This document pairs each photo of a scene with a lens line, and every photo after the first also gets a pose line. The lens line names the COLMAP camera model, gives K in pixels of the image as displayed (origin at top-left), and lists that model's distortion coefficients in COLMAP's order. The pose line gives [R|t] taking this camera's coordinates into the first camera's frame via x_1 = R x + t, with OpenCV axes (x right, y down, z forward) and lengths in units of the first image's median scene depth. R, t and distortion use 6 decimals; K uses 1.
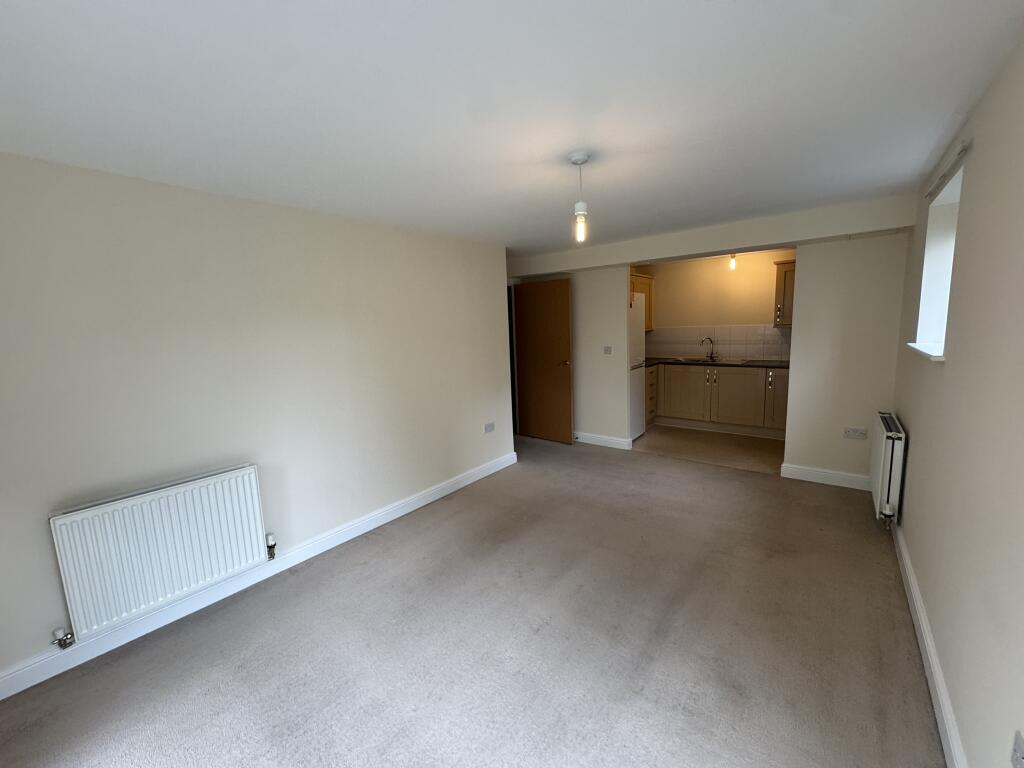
lens RADIAL K [[412.2, 0, 512.0], [0, 412.2, 384.0], [0, 0, 1]] dist [-0.001602, -0.000191]
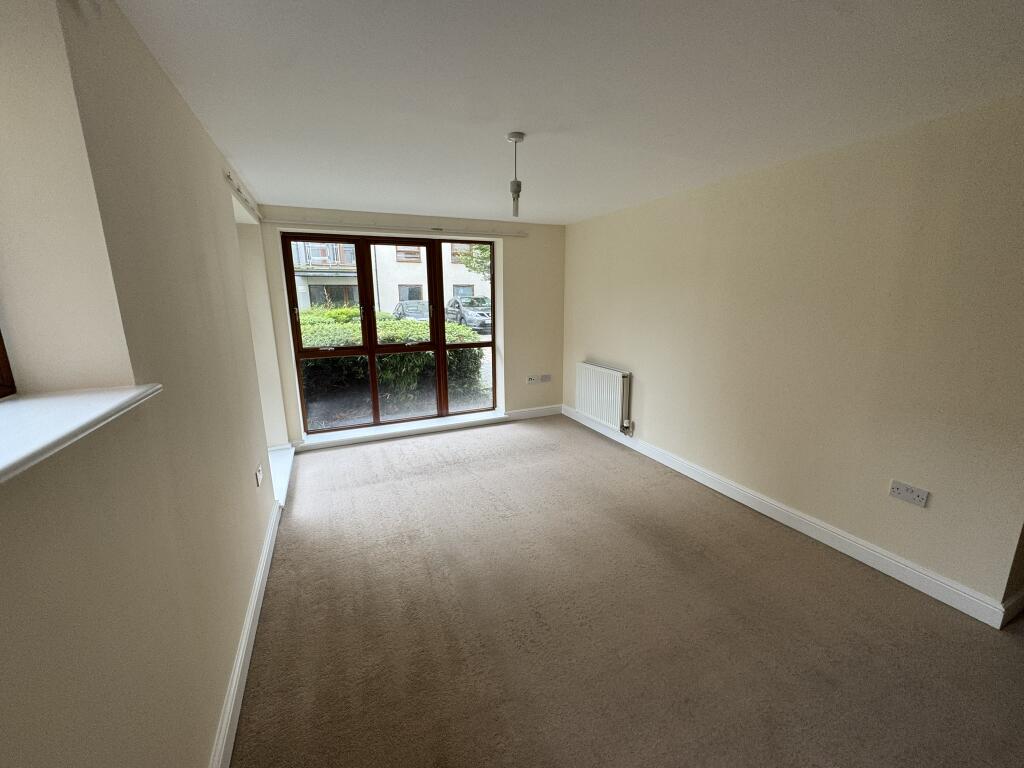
lens RADIAL K [[412.2, 0, 512.0], [0, 412.2, 384.0], [0, 0, 1]] dist [-0.001602, -0.000191]
pose [[-0.457172, 0.227065, -0.859904, 0.327689], [-0.106974, 0.945802, 0.306620, -0.071735], [0.882922, 0.232165, -0.408104, 0.419412]]
